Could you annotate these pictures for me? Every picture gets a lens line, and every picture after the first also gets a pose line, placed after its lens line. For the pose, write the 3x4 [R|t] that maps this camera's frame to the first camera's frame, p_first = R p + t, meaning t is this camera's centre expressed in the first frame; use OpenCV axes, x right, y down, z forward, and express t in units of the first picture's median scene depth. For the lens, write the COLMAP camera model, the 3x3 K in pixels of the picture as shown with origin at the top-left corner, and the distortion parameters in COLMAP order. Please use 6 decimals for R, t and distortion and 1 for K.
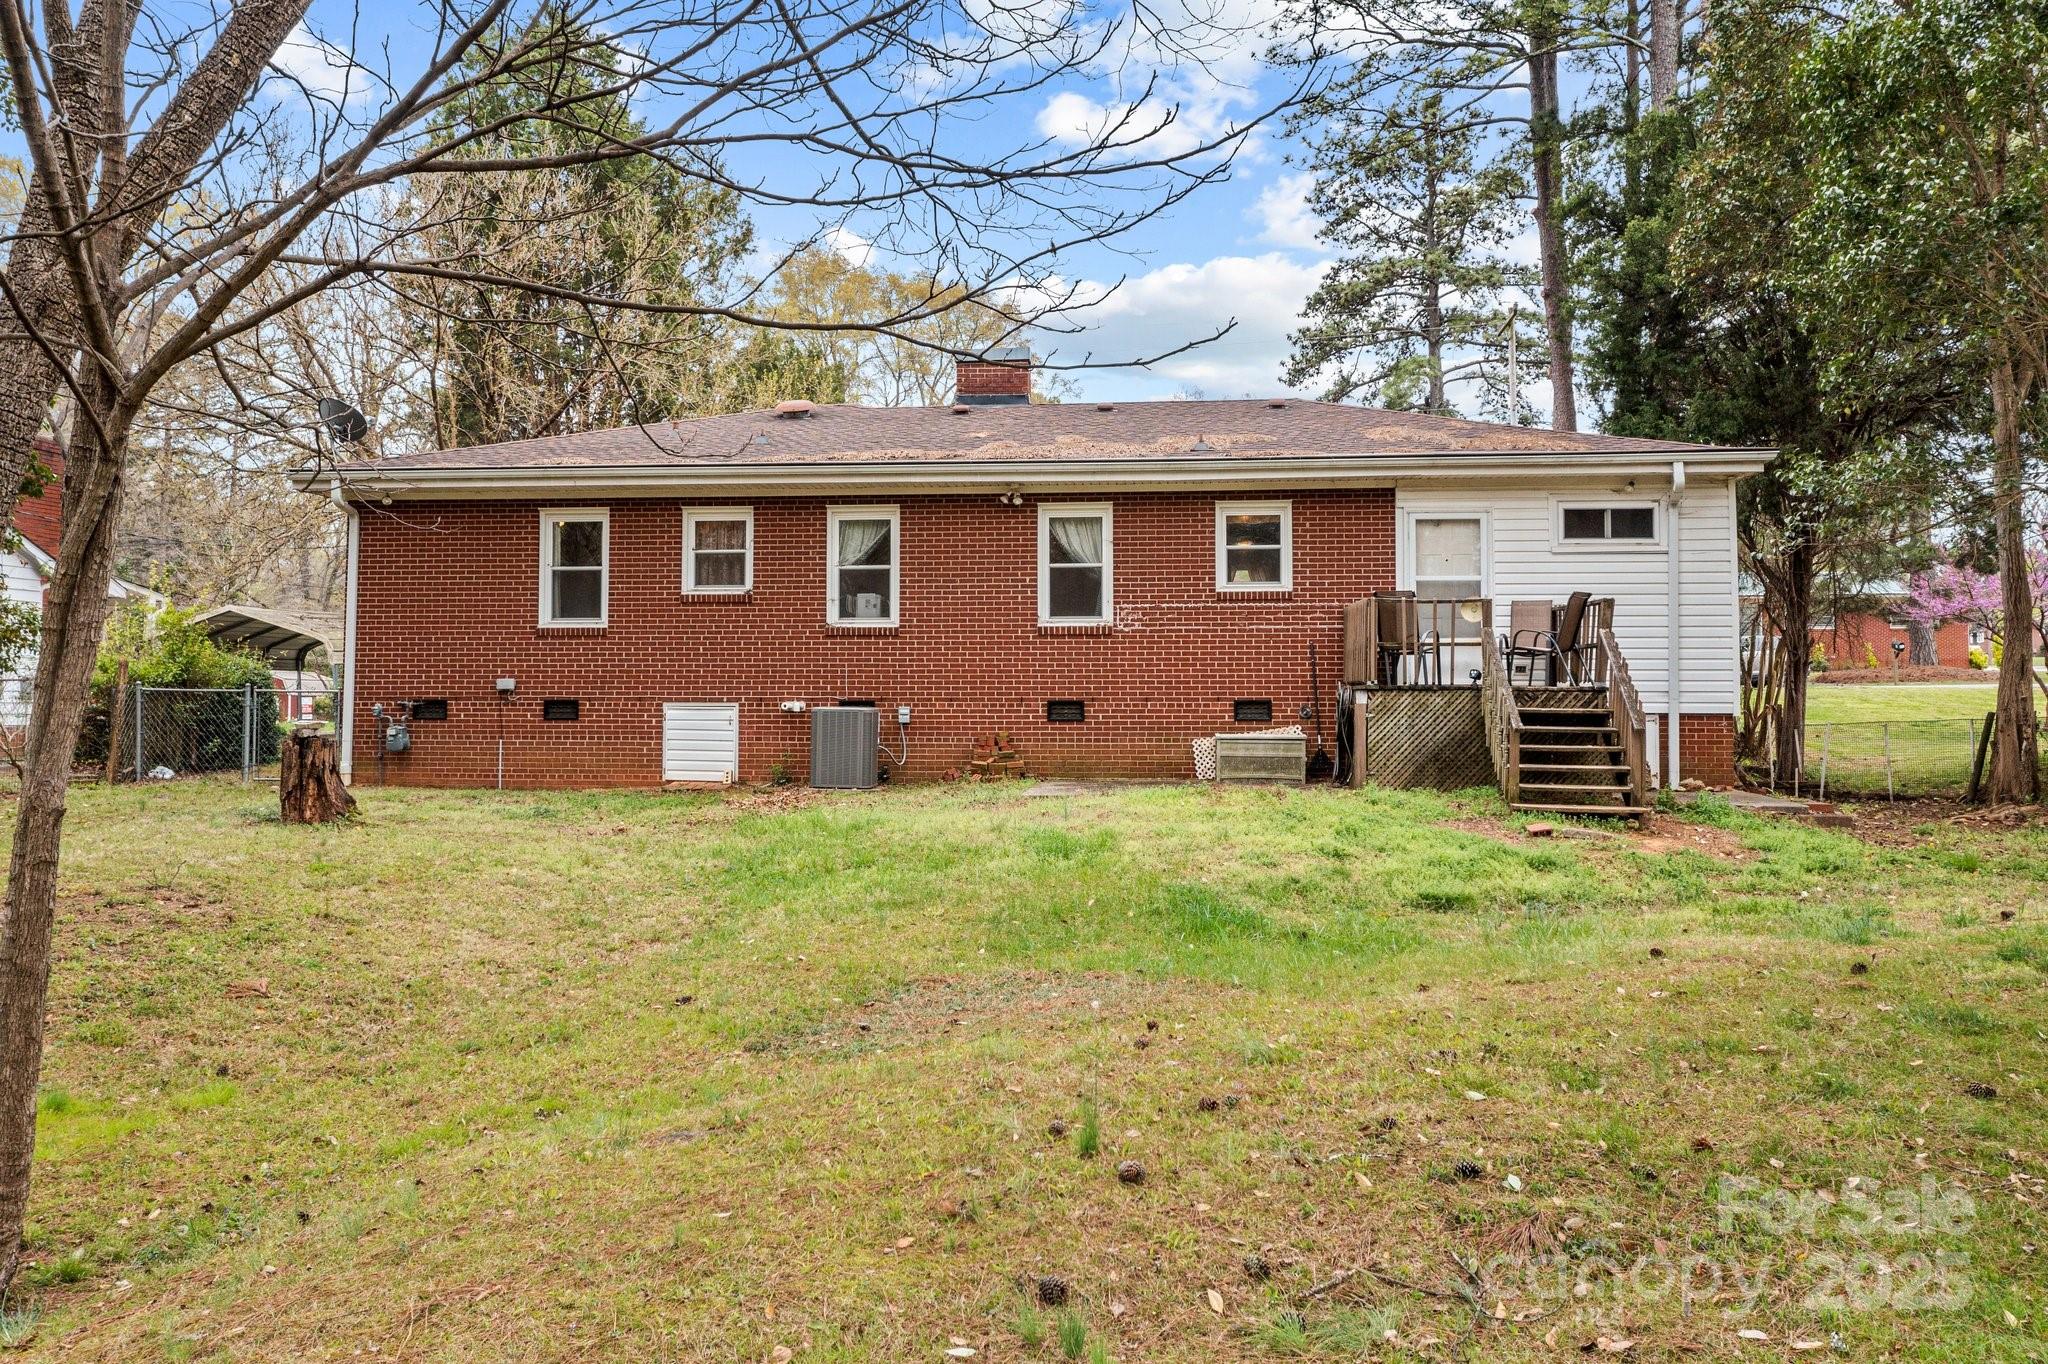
lens RADIAL K [[1623.8, 0, 1022.6], [0, 1623.8, 650.0], [0, 0, 1]] dist [0.004784, 0.009166]
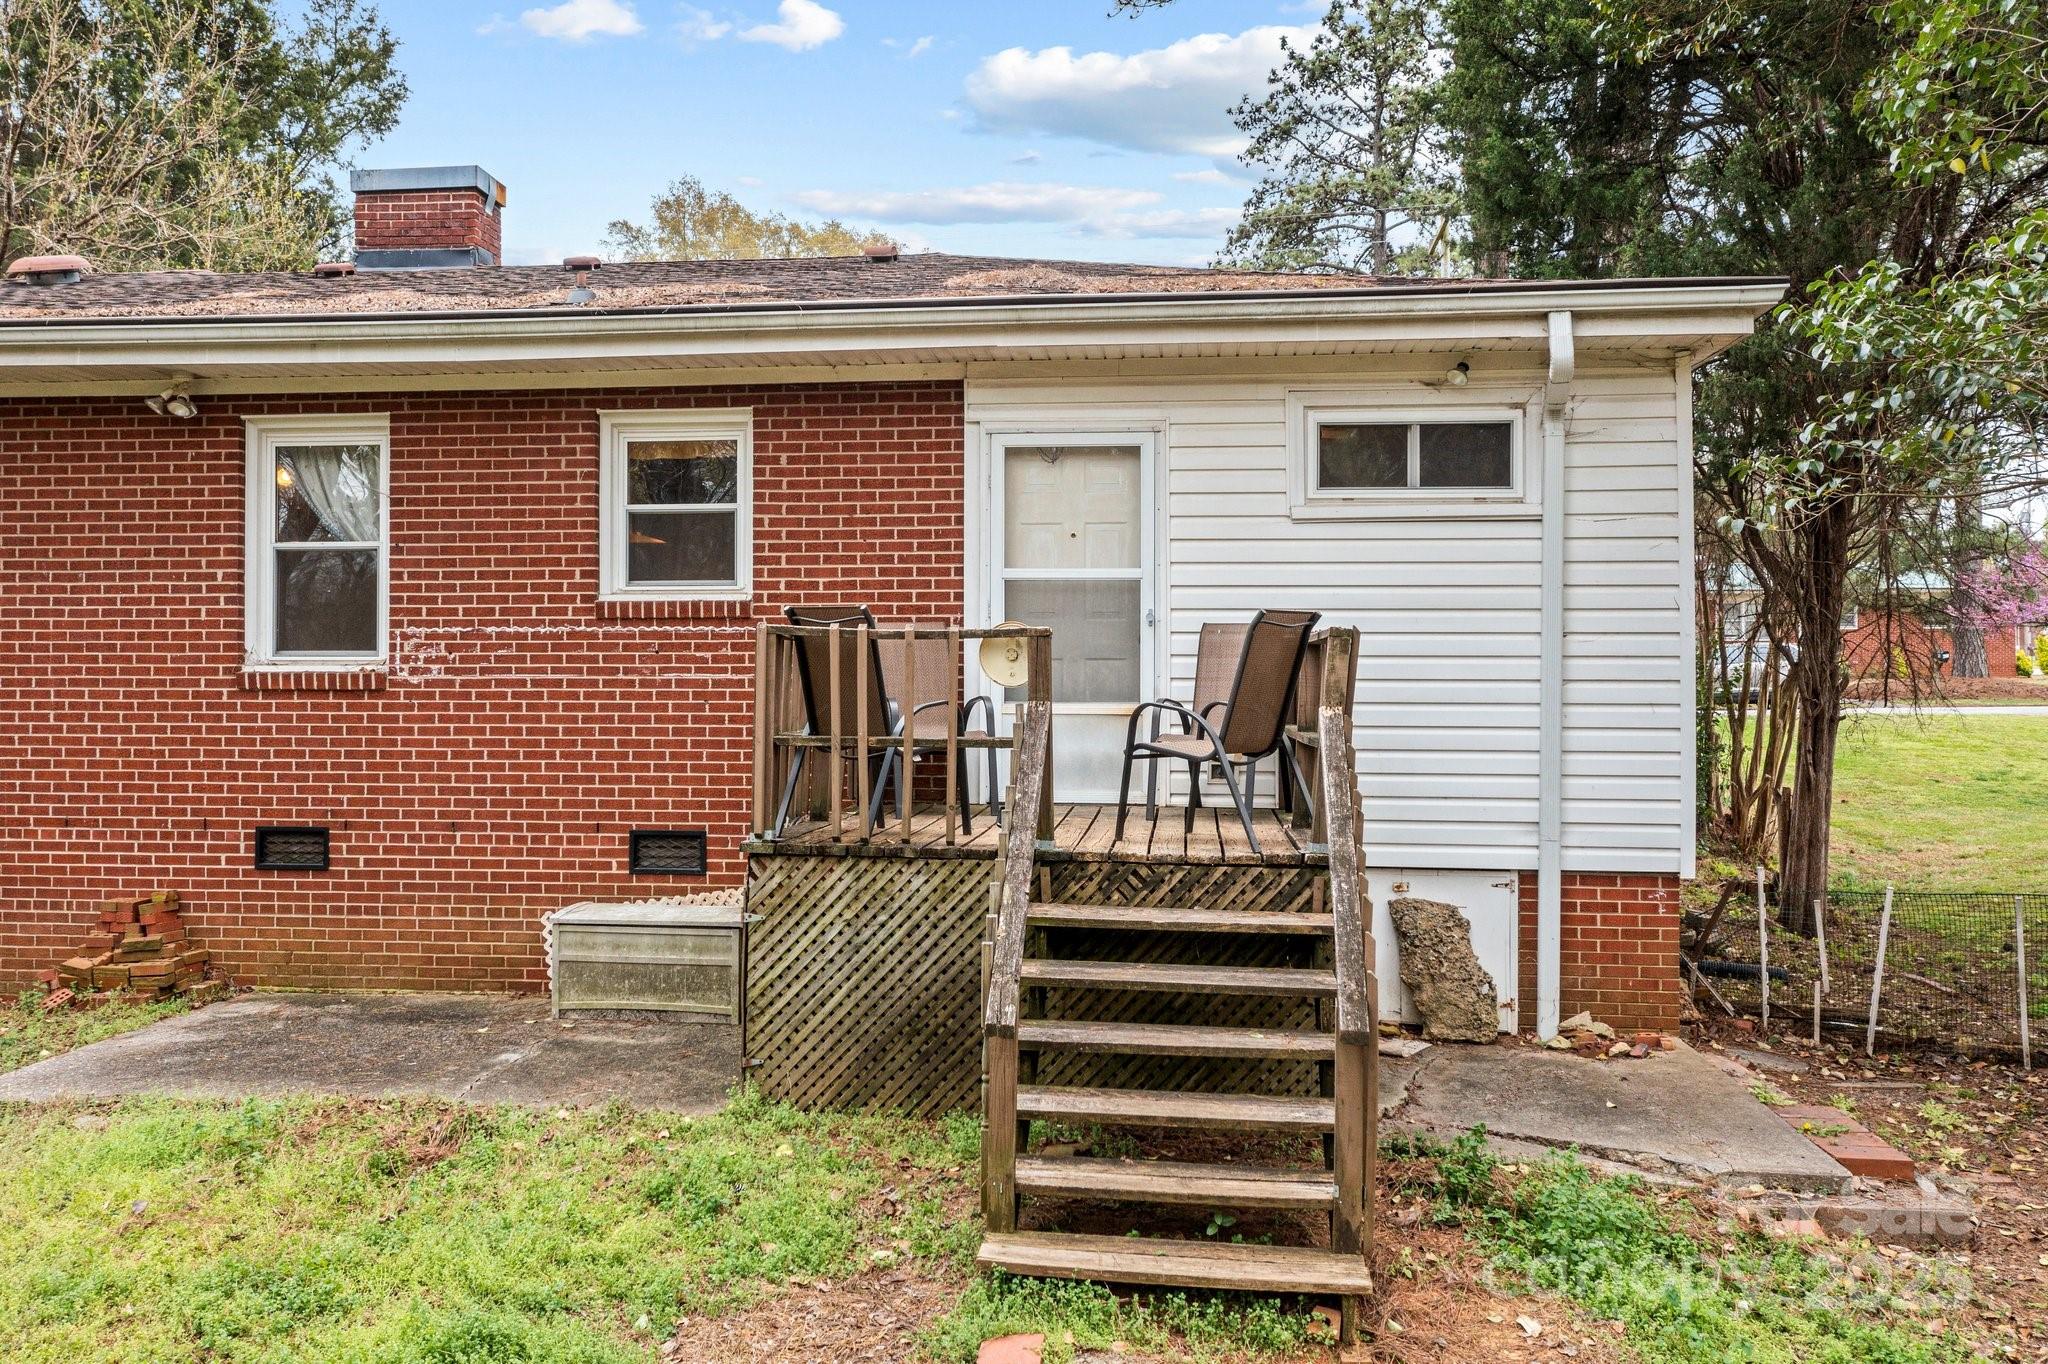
lens RADIAL K [[1630.5, 0, 1011.3], [0, 1630.5, 687.6], [0, 0, 1]] dist [0.000876, 0.002970]
pose [[0.999928, 0.002672, -0.011672, 0.246022], [-0.002321, 0.999546, 0.030036, -0.025224], [0.011747, -0.030007, 0.999481, 0.523244]]
